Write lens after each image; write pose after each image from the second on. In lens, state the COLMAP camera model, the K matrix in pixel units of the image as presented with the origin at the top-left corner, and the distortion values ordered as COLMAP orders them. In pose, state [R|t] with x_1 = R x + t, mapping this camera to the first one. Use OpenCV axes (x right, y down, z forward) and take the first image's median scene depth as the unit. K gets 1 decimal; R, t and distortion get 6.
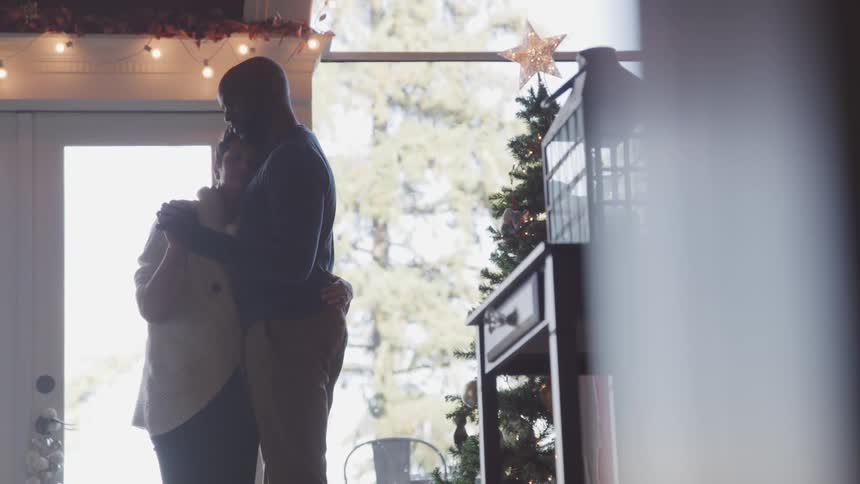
lens RADIAL K [[1943.7, 0, 430.0], [0, 1943.7, 242.0], [0, 0, 1]] dist [0.124895, 0.721599]
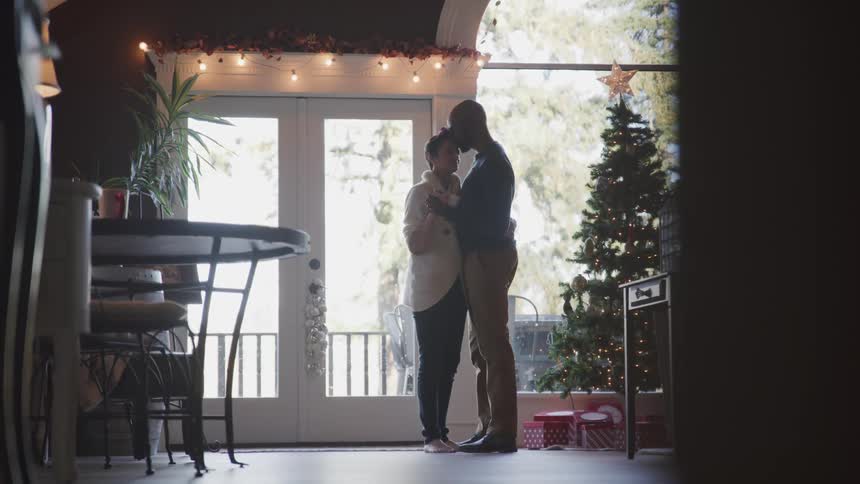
lens RADIAL K [[1943.7, 0, 430.0], [0, 1943.7, 242.0], [0, 0, 1]] dist [0.124895, 0.721599]
pose [[0.999315, 0.031849, 0.018870, -0.128970], [-0.033739, 0.993344, 0.110133, -0.131609], [-0.015237, -0.110694, 0.993738, -0.643391]]
